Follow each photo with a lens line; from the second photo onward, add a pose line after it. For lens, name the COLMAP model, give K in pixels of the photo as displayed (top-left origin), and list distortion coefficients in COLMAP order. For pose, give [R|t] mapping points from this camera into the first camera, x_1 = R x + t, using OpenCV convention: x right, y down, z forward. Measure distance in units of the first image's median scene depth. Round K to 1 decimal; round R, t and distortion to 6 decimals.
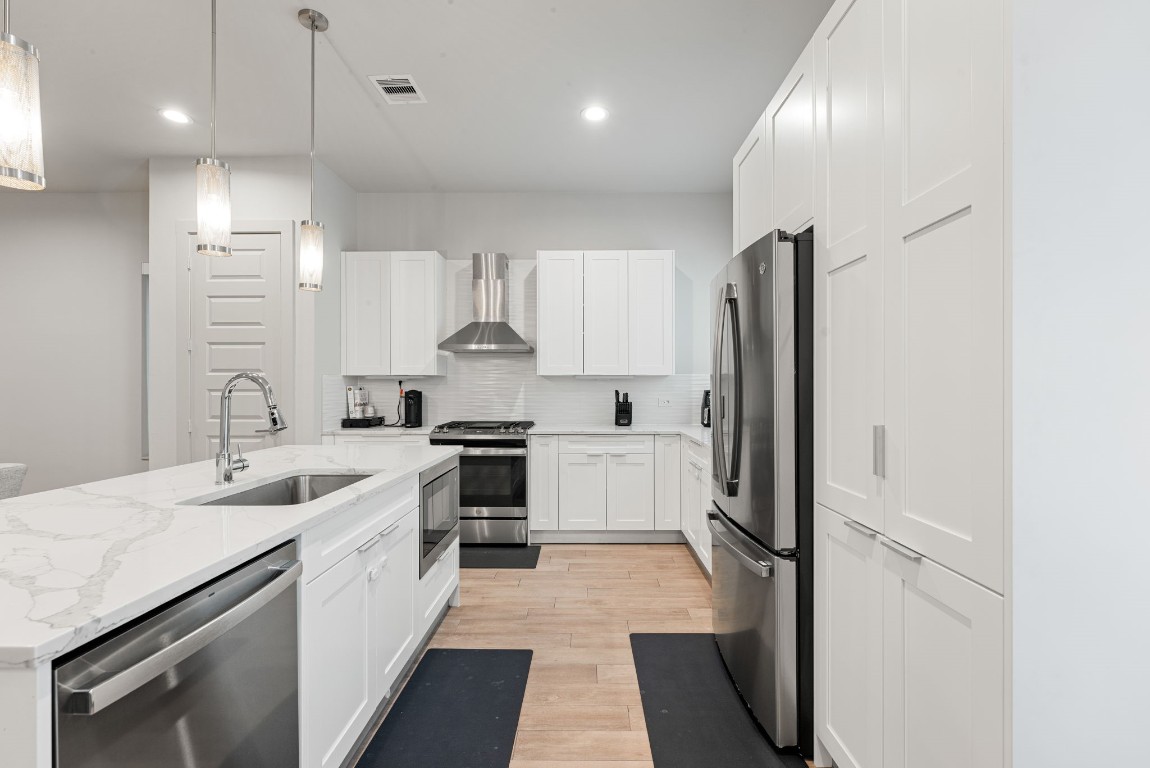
lens RADIAL K [[521.8, 0, 577.5], [0, 521.8, 388.2], [0, 0, 1]] dist [0.003161, 0.000260]
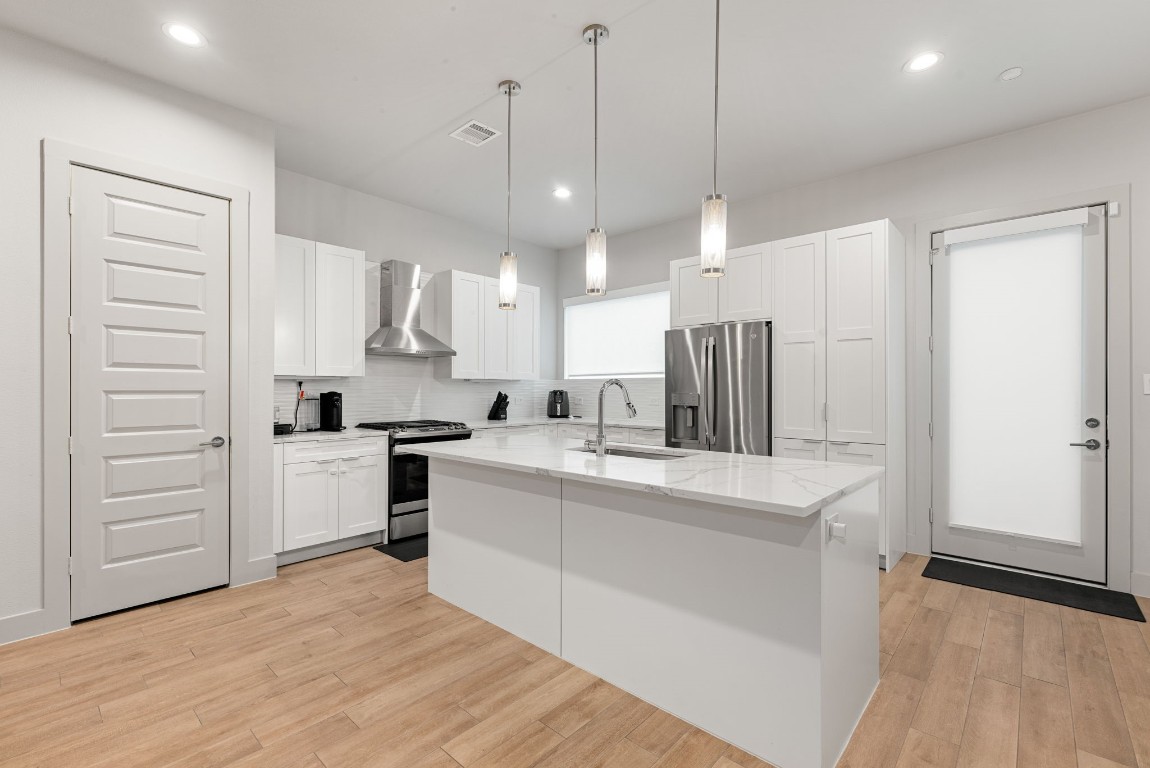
lens RADIAL K [[521.8, 0, 573.9], [0, 521.8, 382.6], [0, 0, 1]] dist [0.003161, 0.000260]
pose [[0.661062, 0.011150, 0.750249, -0.739973], [0.002241, 0.999856, -0.016834, 0.003838], [-0.750328, 0.012810, 0.660941, 0.050060]]
